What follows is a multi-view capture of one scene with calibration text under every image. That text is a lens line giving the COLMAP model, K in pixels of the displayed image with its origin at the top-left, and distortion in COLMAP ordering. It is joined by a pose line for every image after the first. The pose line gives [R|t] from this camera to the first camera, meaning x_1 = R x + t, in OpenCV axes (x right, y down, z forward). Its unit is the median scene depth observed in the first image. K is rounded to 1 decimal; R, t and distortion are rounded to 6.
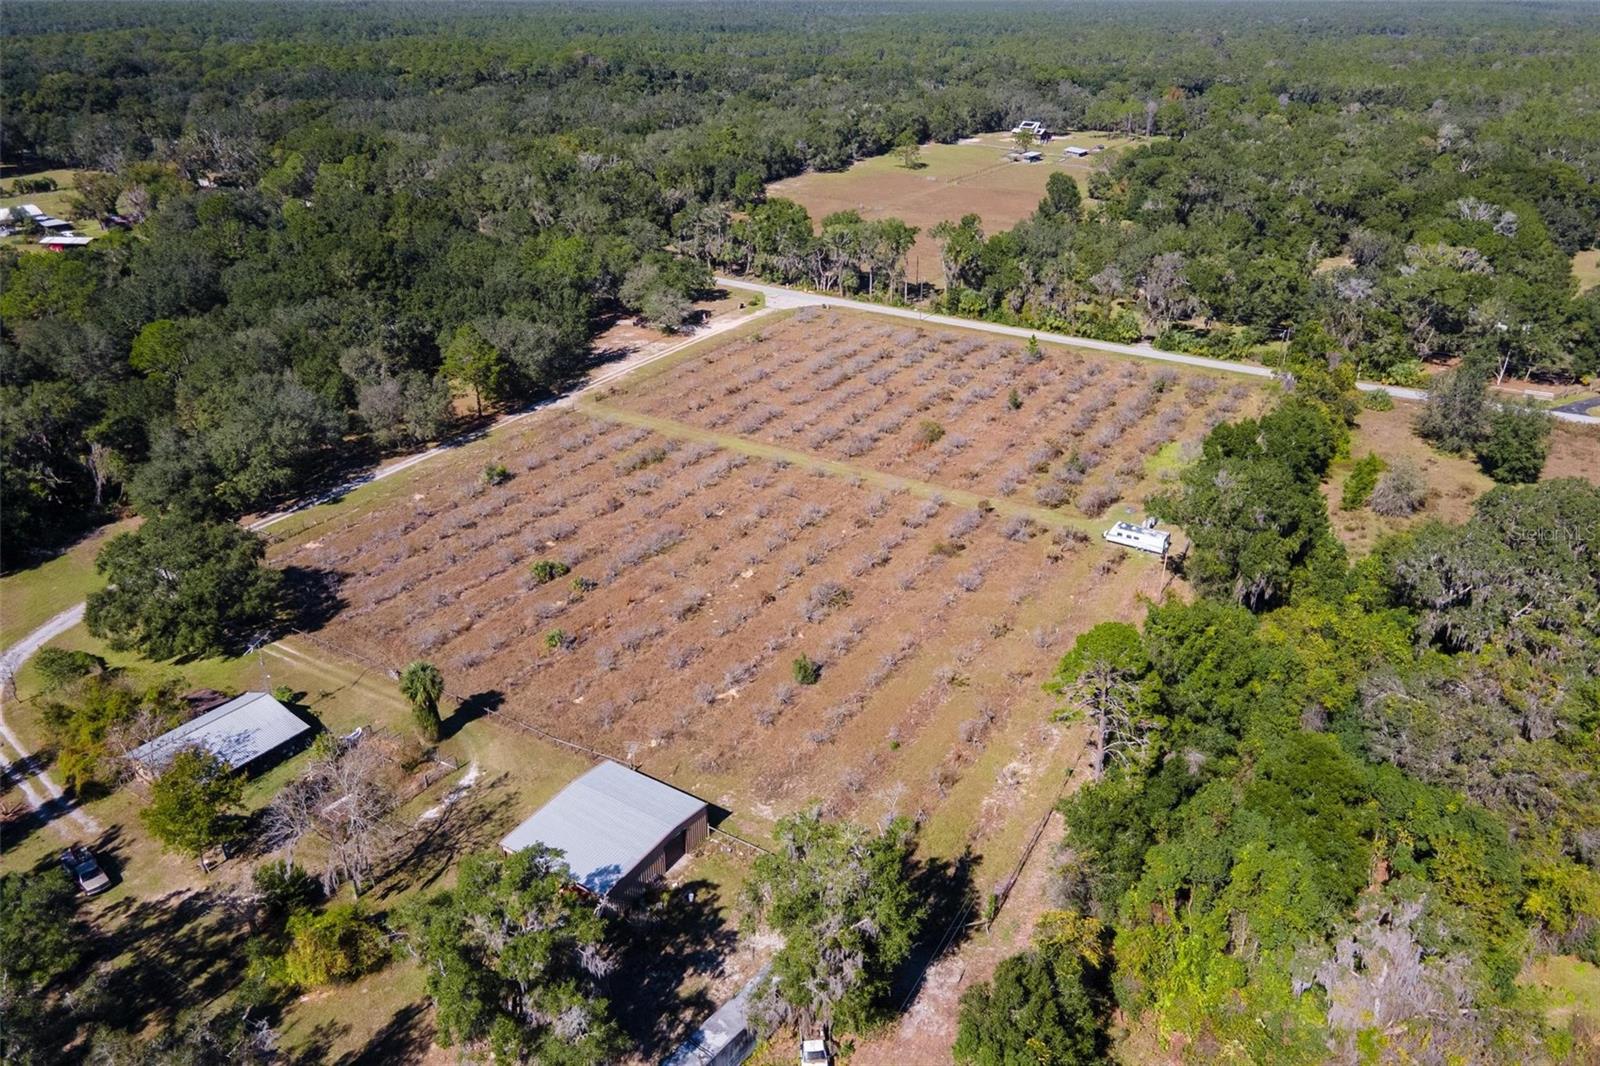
lens RADIAL K [[1140.6, 0, 811.1], [0, 1140.6, 534.0], [0, 0, 1]] dist [0.032754, -0.000135]
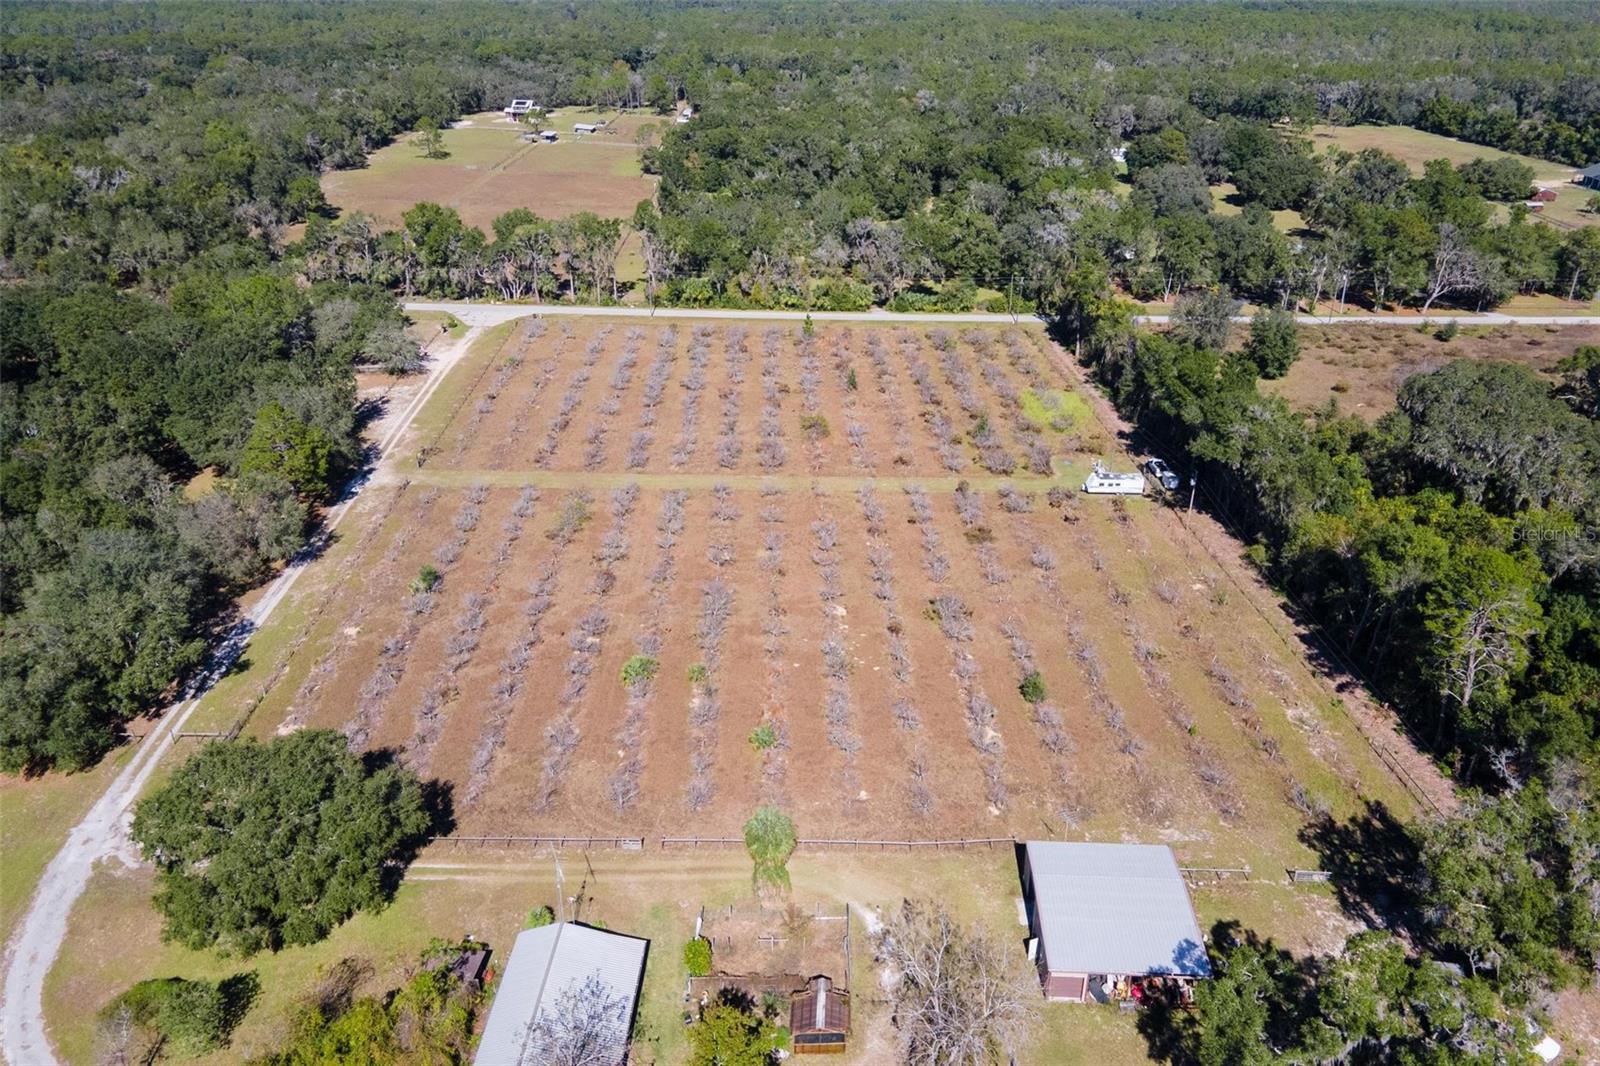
lens RADIAL K [[1161.7, 0, 793.2], [0, 1161.7, 500.9], [0, 0, 1]] dist [0.036928, 0.002906]
pose [[0.858709, -0.216442, 0.464512, -0.317273], [0.220716, 0.974256, 0.045939, -0.064568], [-0.462497, 0.063077, 0.884374, 0.120307]]
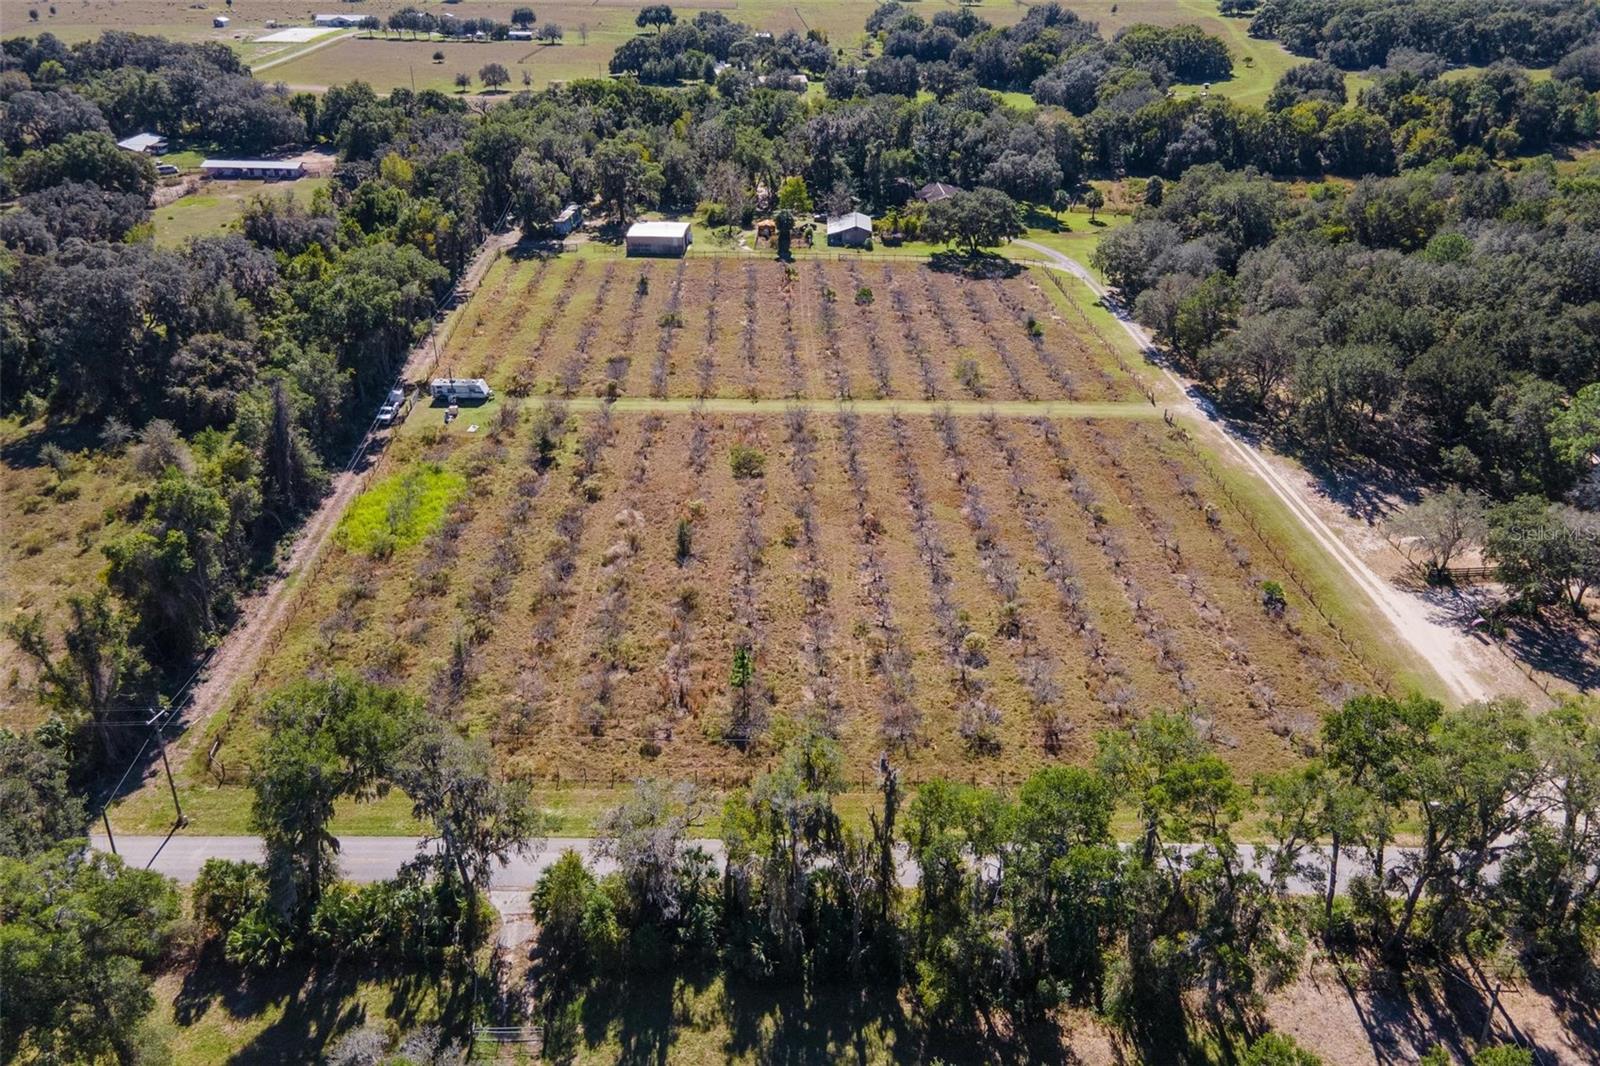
lens RADIAL K [[1140.6, 0, 811.1], [0, 1140.6, 534.0], [0, 0, 1]] dist [0.032754, -0.000135]
pose [[-0.844179, 0.249553, -0.474431, 0.370514], [-0.243091, 0.610587, 0.753717, -0.542358], [0.477774, 0.751602, -0.454781, 1.170200]]
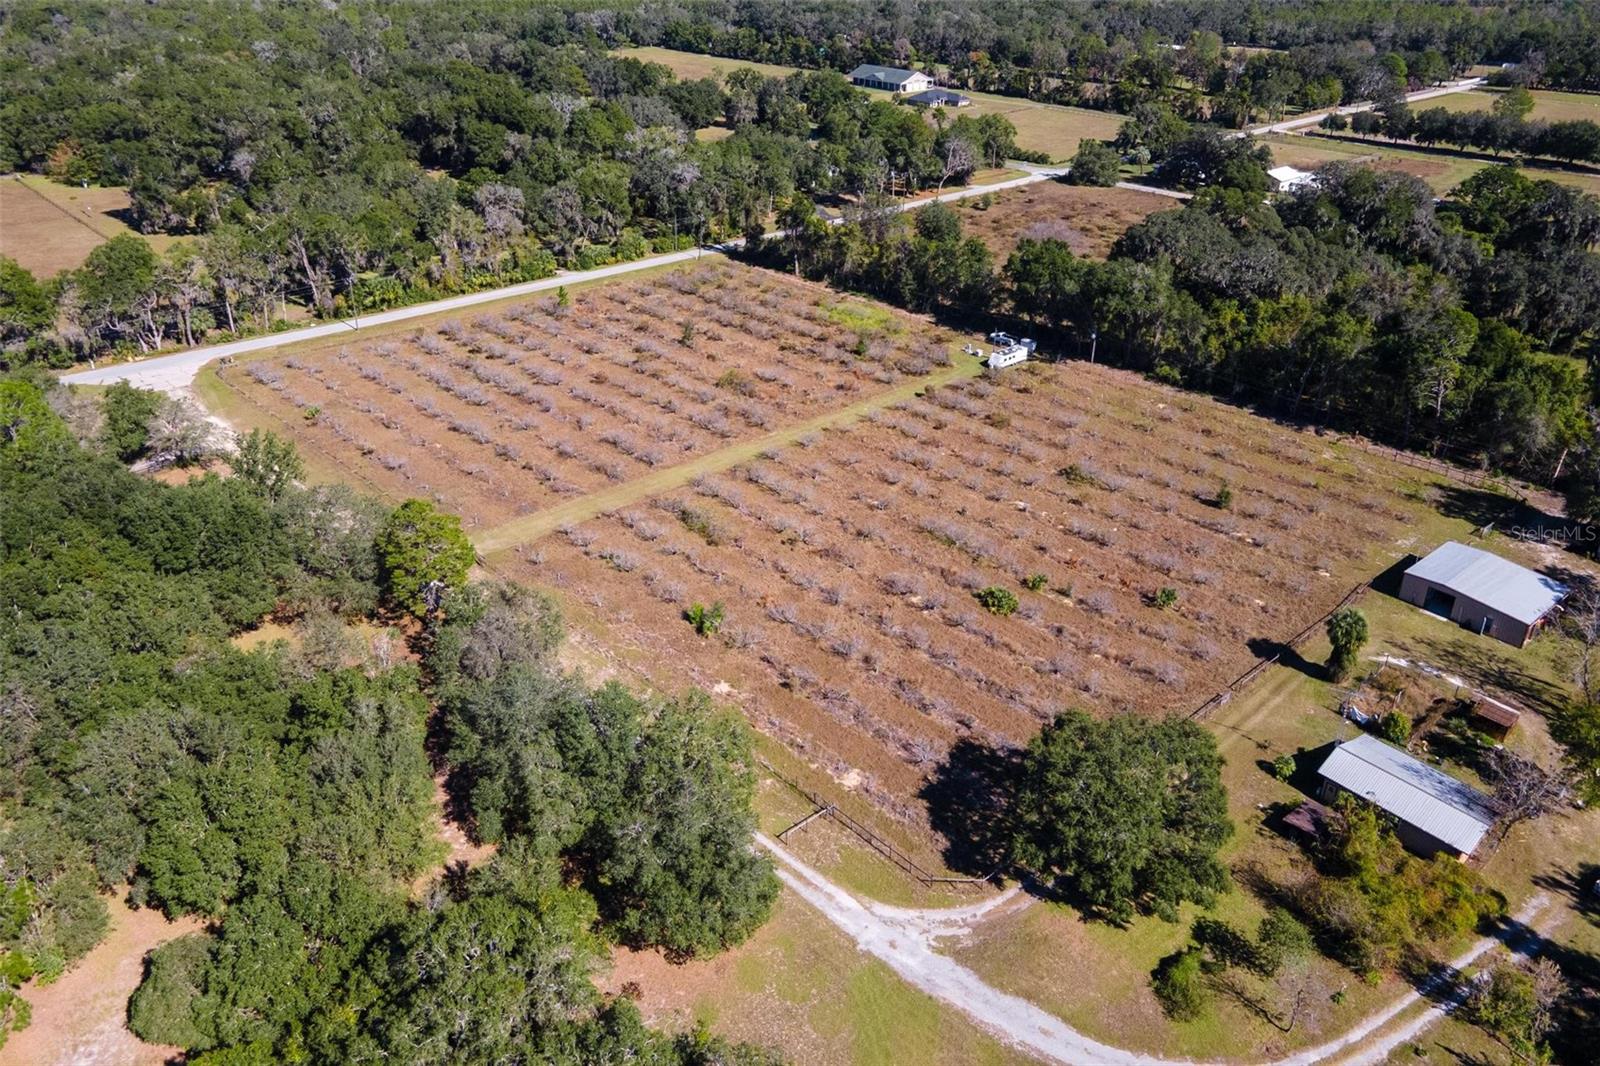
lens RADIAL K [[1161.7, 0, 793.2], [0, 1161.7, 500.9], [0, 0, 1]] dist [0.036928, 0.002906]
pose [[0.282186, -0.445044, 0.849886, -0.644458], [0.403755, 0.858706, 0.315605, -0.245790], [-0.870261, 0.254086, 0.422003, 0.464761]]
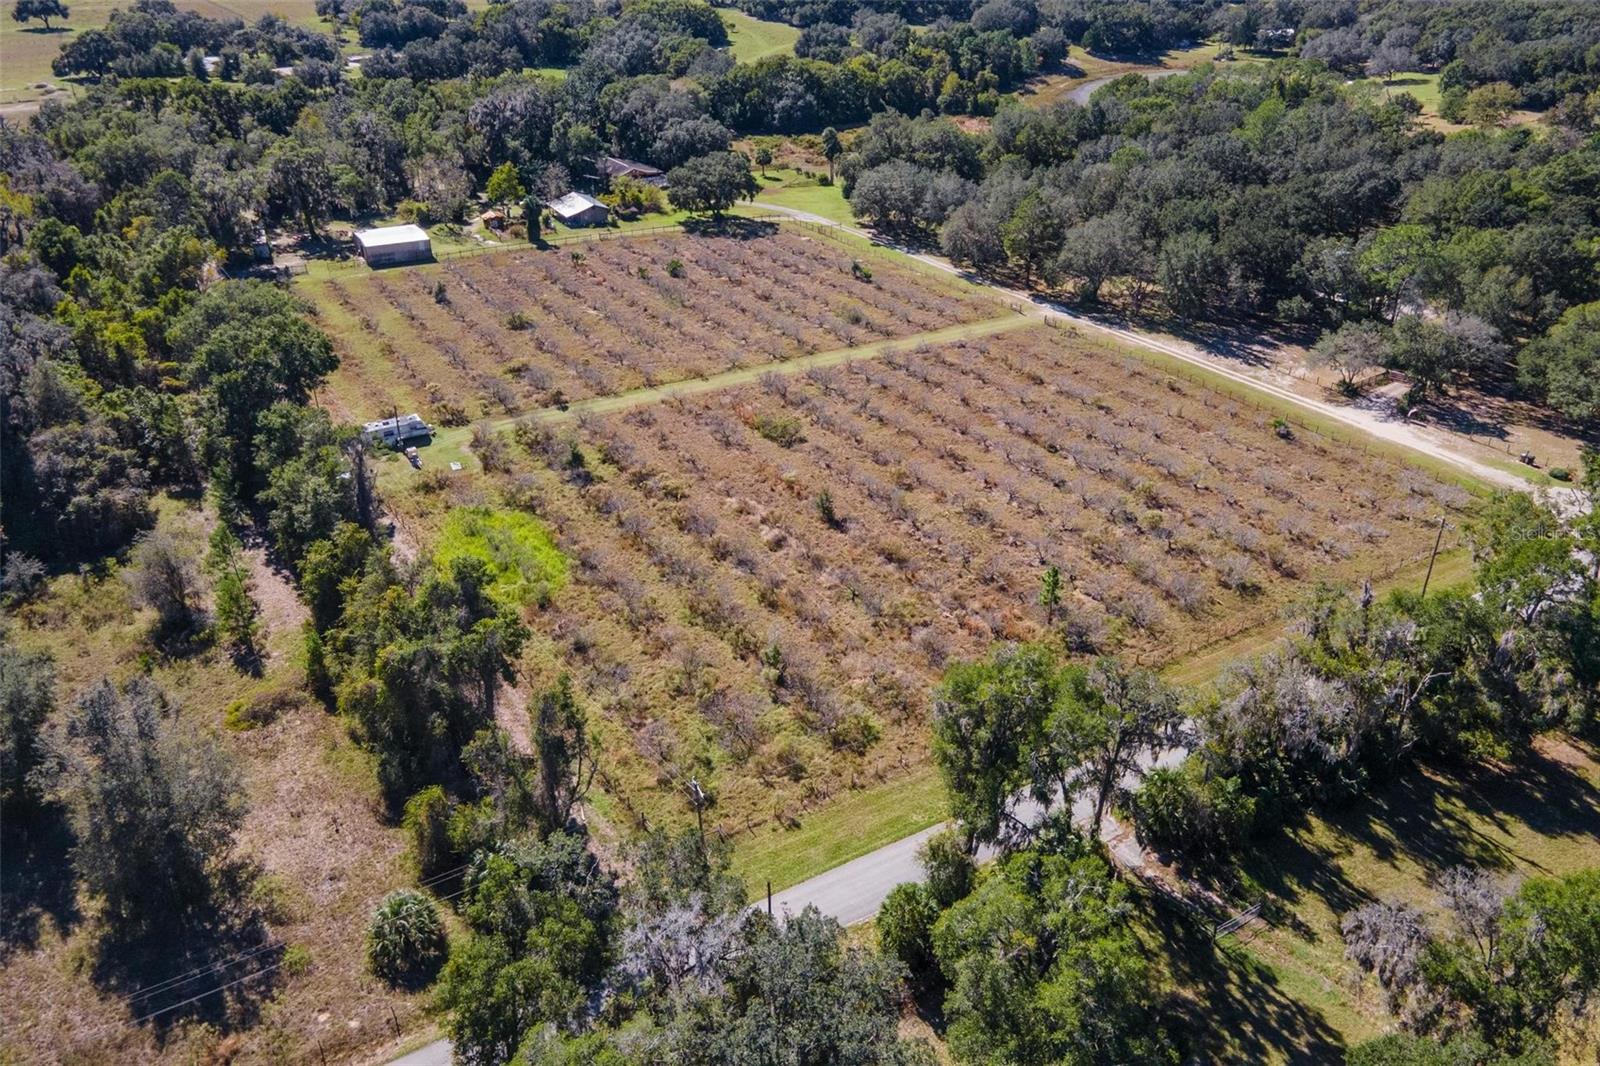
lens RADIAL K [[1161.7, 0, 793.2], [0, 1161.7, 500.9], [0, 0, 1]] dist [0.036928, 0.002906]
pose [[-0.455069, 0.406858, -0.792072, 0.617179], [-0.395511, 0.704600, 0.589160, -0.429900], [0.797799, 0.581382, -0.159724, 0.959230]]
